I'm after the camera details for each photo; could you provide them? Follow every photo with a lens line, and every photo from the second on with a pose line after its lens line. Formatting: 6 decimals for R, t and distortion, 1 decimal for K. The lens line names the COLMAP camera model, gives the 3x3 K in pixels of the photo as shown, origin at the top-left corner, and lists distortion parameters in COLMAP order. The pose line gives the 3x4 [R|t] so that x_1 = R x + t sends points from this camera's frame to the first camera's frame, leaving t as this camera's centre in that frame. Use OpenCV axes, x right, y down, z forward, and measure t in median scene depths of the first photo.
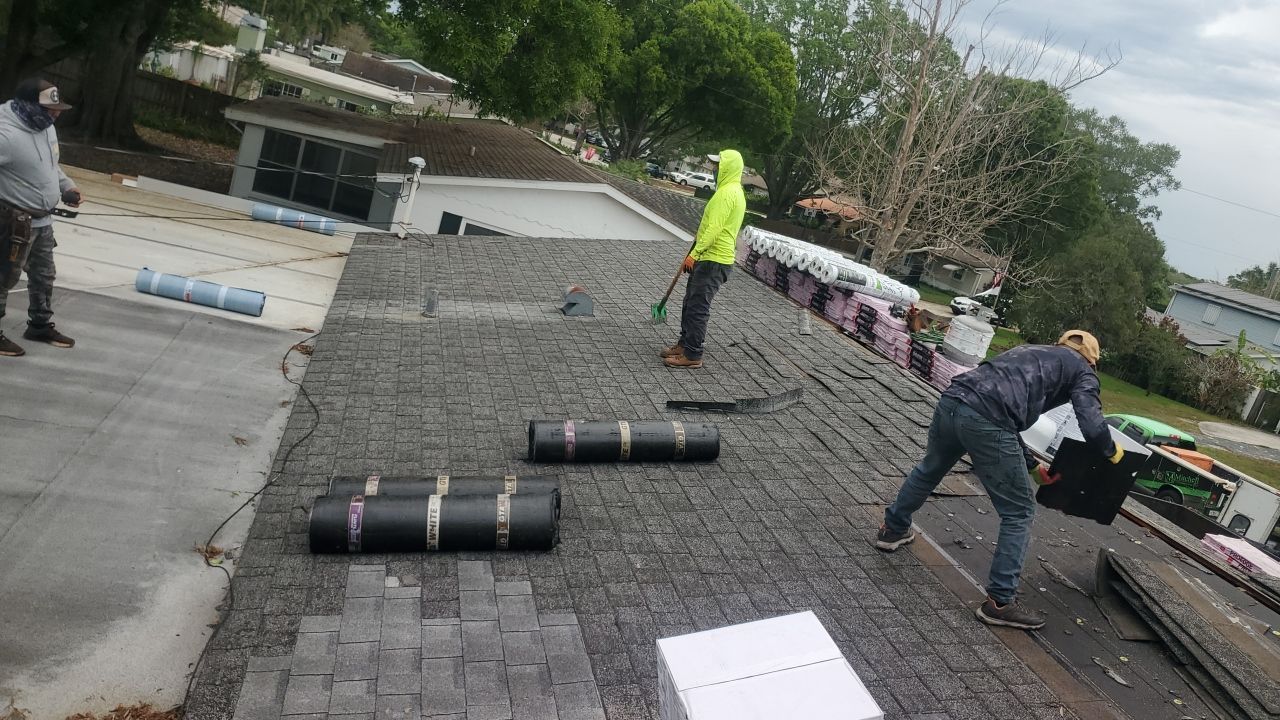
lens RADIAL K [[854.6, 0, 640.0], [0, 854.6, 360.0], [0, 0, 1]] dist [0.000953, -0.001404]
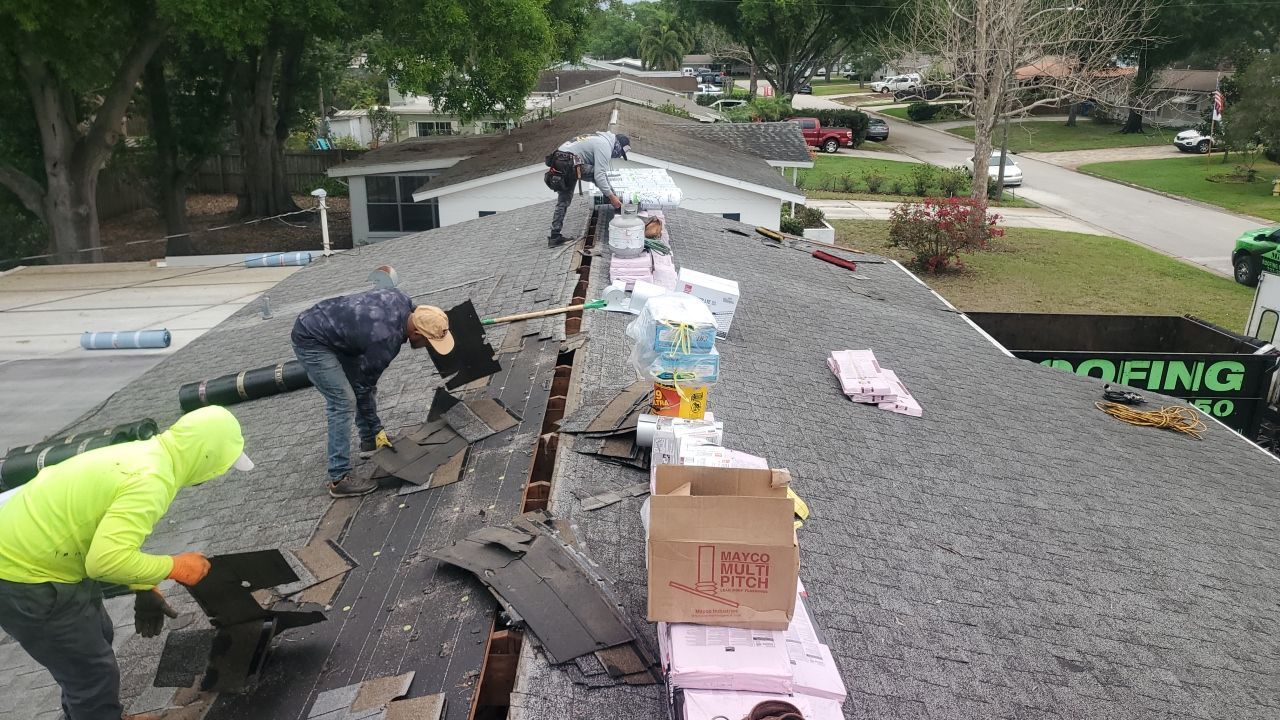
lens RADIAL K [[854.6, 0, 640.0], [0, 854.6, 360.0], [0, 0, 1]] dist [0.000953, -0.001404]
pose [[0.934158, -0.211709, -0.287276, 0.161327], [0.226973, 0.973685, 0.020505, 0.028052], [0.275376, -0.084359, 0.957628, -0.024586]]
